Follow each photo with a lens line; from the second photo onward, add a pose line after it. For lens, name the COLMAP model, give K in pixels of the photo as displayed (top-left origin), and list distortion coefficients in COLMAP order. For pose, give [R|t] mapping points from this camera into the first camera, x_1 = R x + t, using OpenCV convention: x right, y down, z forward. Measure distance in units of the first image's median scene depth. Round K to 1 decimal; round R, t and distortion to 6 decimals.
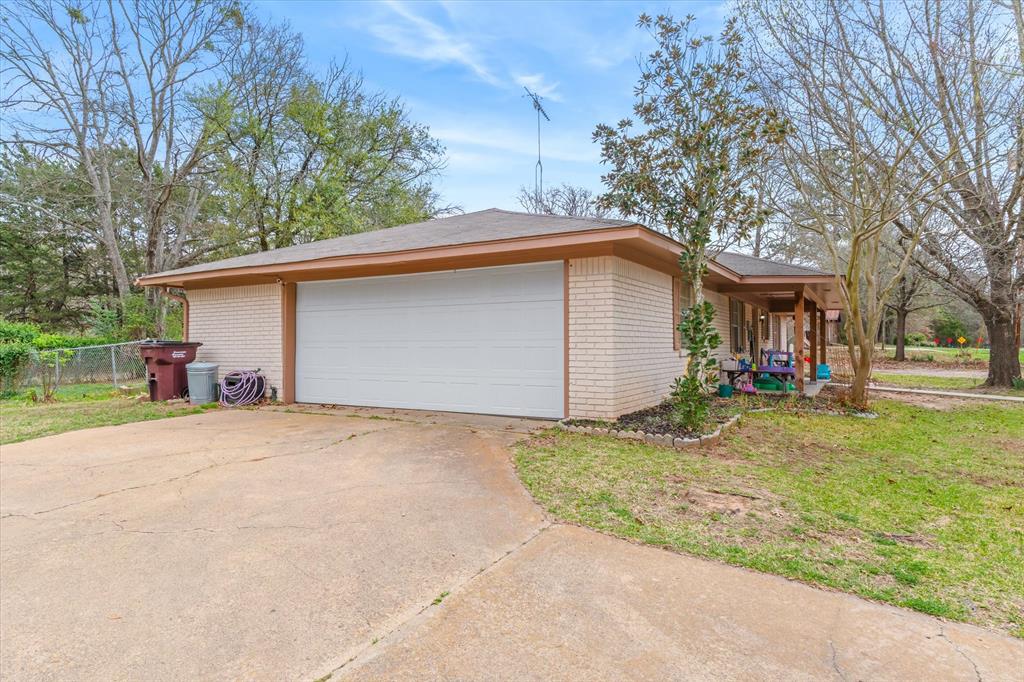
lens RADIAL K [[605.8, 0, 512.0], [0, 605.8, 341.0], [0, 0, 1]] dist [0.000166, -0.016465]
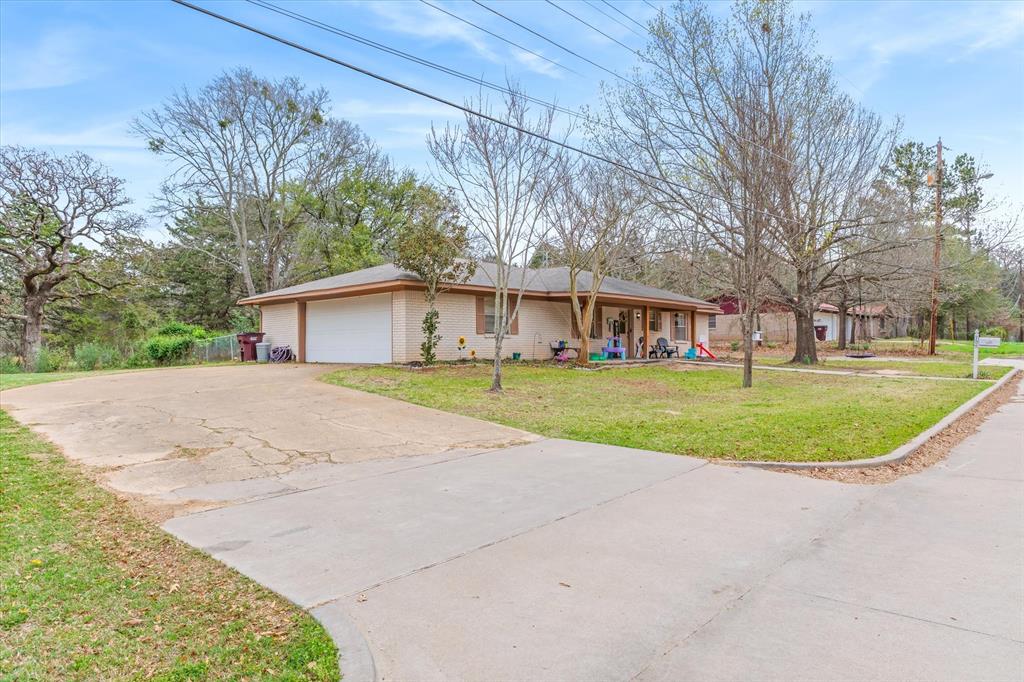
lens RADIAL K [[605.8, 0, 512.0], [0, 605.8, 341.0], [0, 0, 1]] dist [0.000166, -0.016465]
pose [[0.975903, -0.005097, -0.218145, 0.726440], [0.005222, 0.999986, -0.000003, 0.033632], [0.218142, -0.001136, 0.975916, -0.778958]]
